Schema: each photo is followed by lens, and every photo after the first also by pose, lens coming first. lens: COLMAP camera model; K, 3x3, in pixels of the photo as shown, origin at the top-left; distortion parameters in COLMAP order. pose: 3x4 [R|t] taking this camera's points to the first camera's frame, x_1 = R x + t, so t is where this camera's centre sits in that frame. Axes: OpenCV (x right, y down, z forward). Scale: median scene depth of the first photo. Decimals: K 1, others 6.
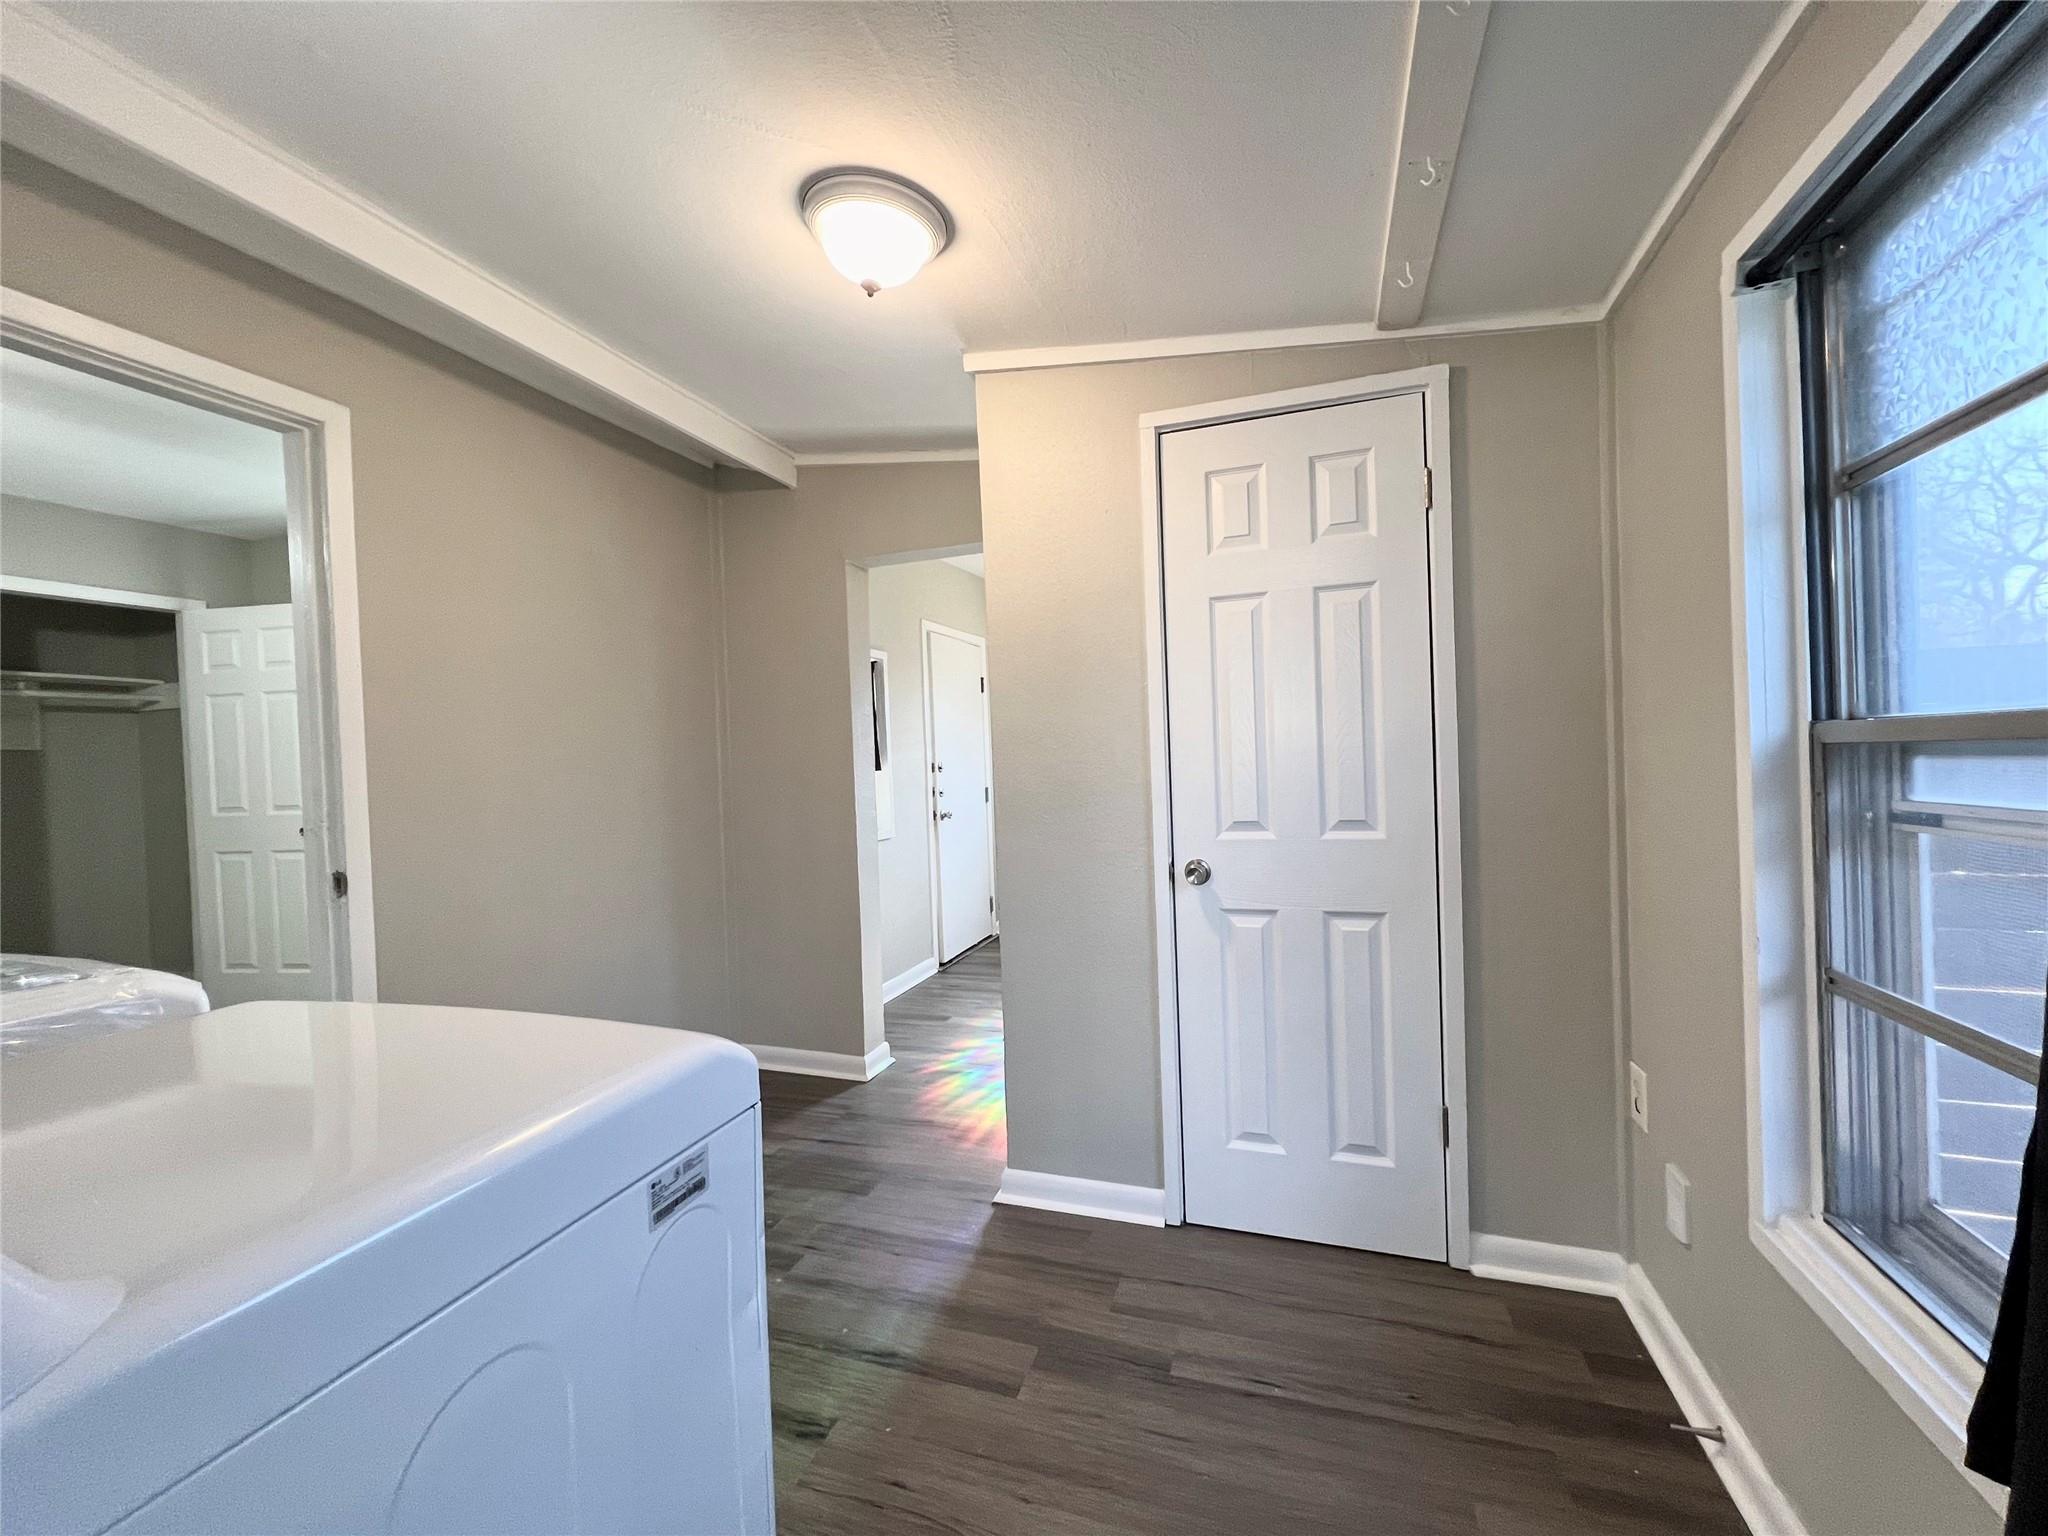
lens RADIAL K [[823.0, 0, 1020.6], [0, 823.0, 768.7], [0, 0, 1]] dist [-0.002266, 0.000390]
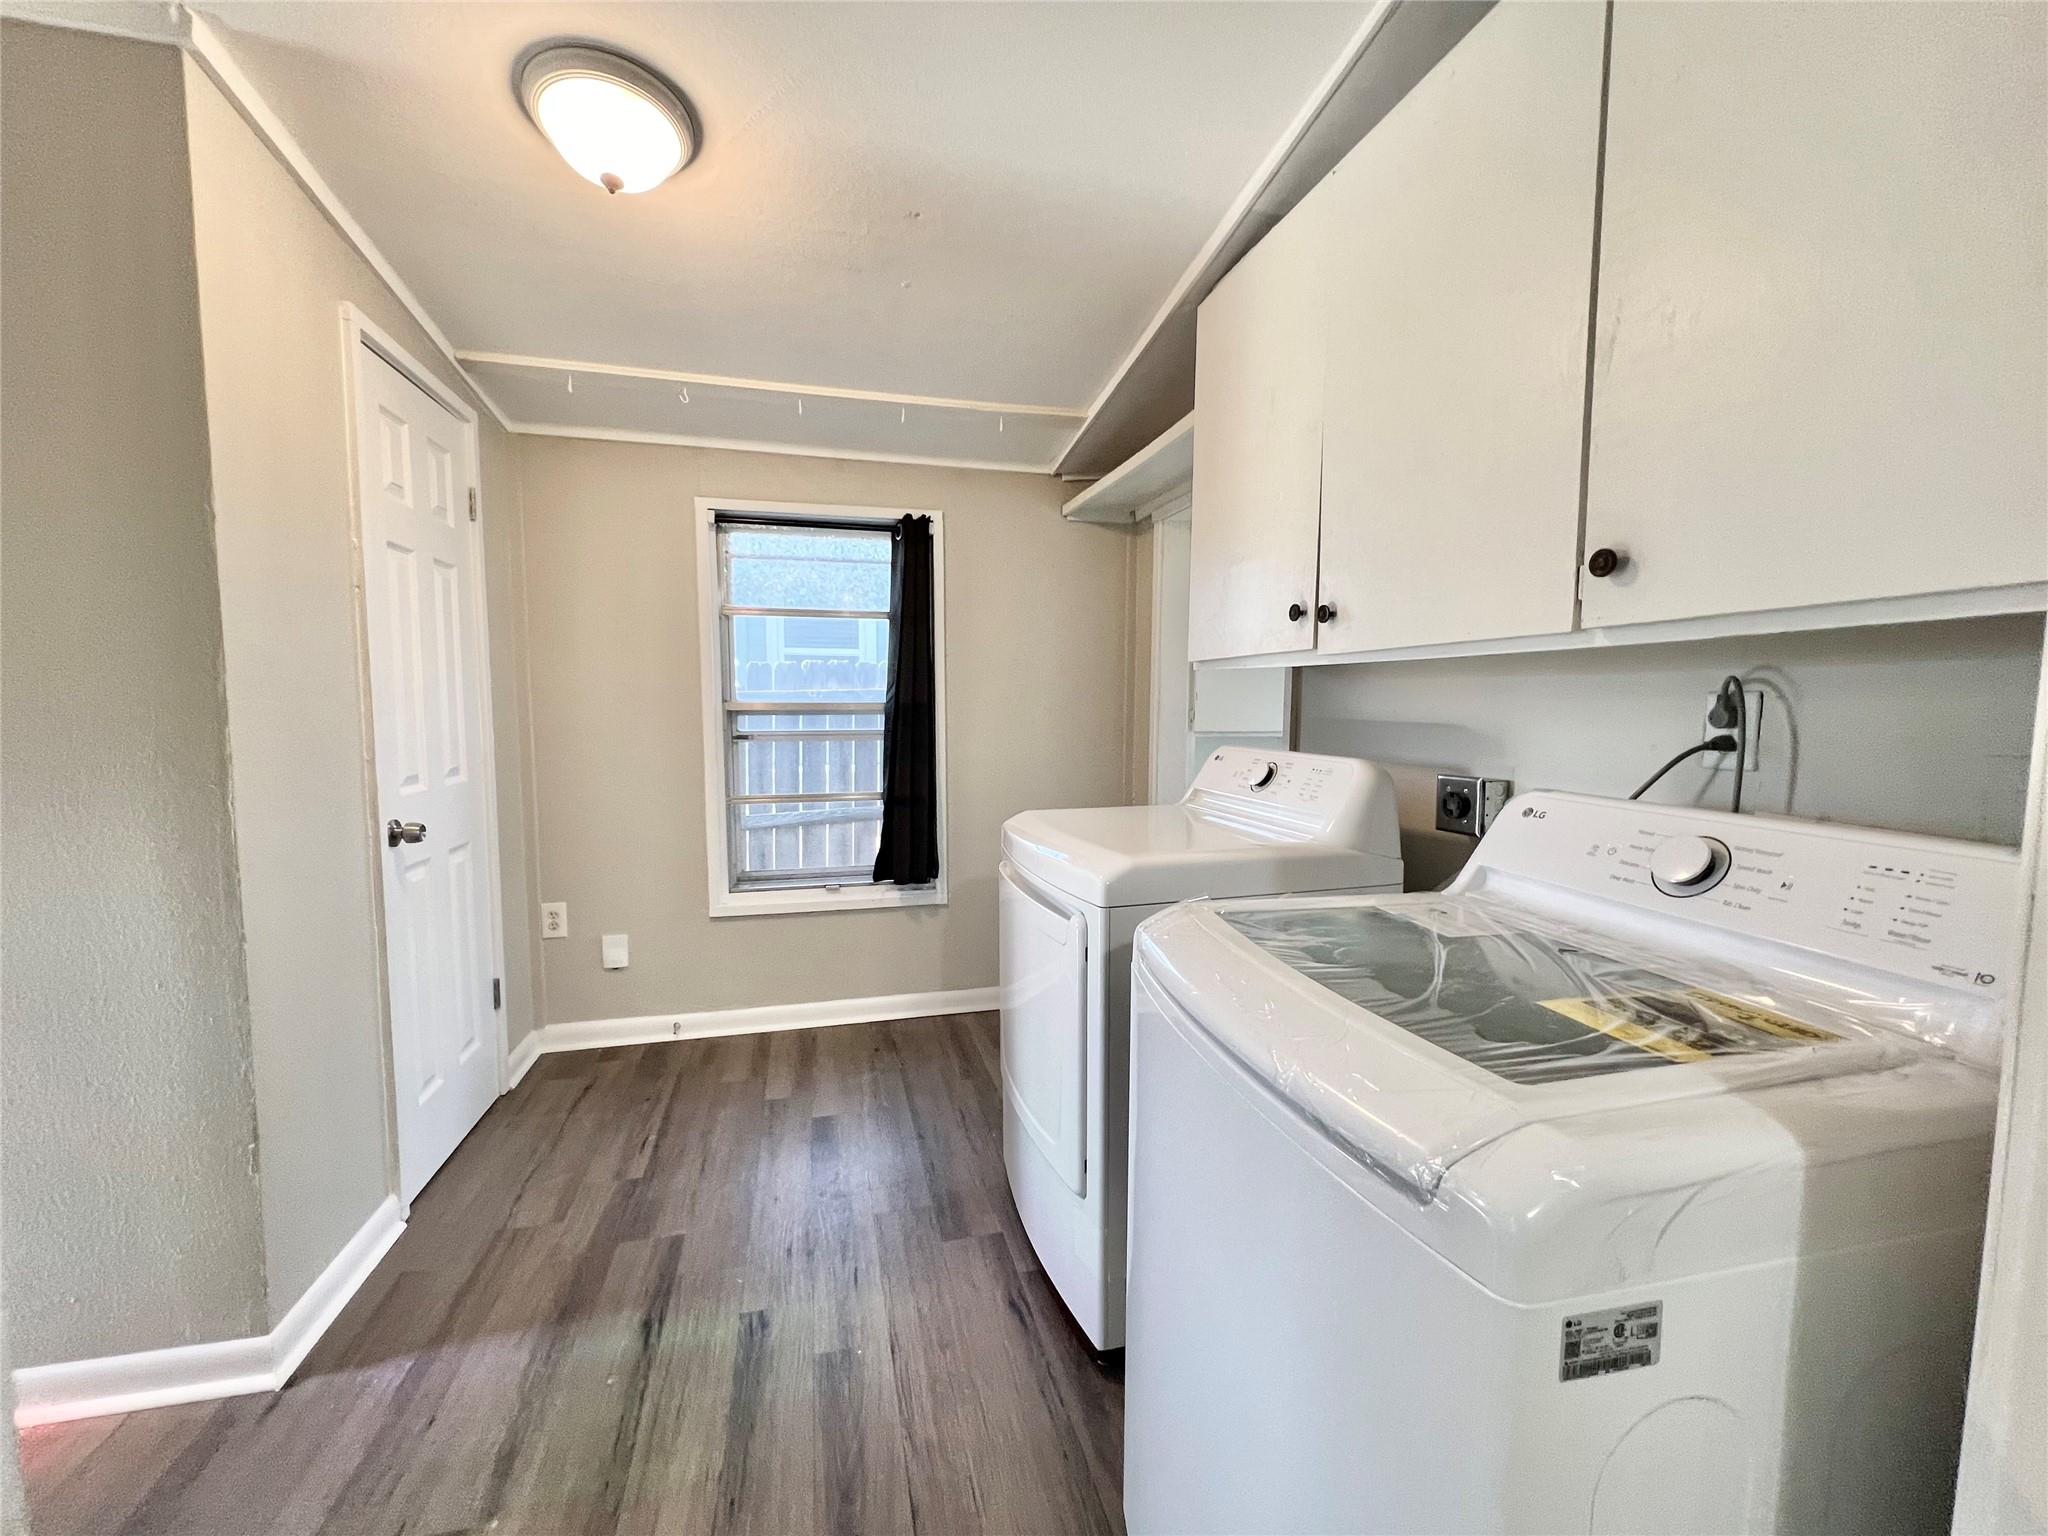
lens RADIAL K [[823.0, 0, 1027.0], [0, 823.0, 775.0], [0, 0, 1]] dist [-0.002266, 0.000390]
pose [[-0.552211, -0.038362, 0.832821, -0.696477], [0.026835, 0.997605, 0.063746, 0.013700], [-0.833272, 0.057550, -0.549859, 0.660984]]
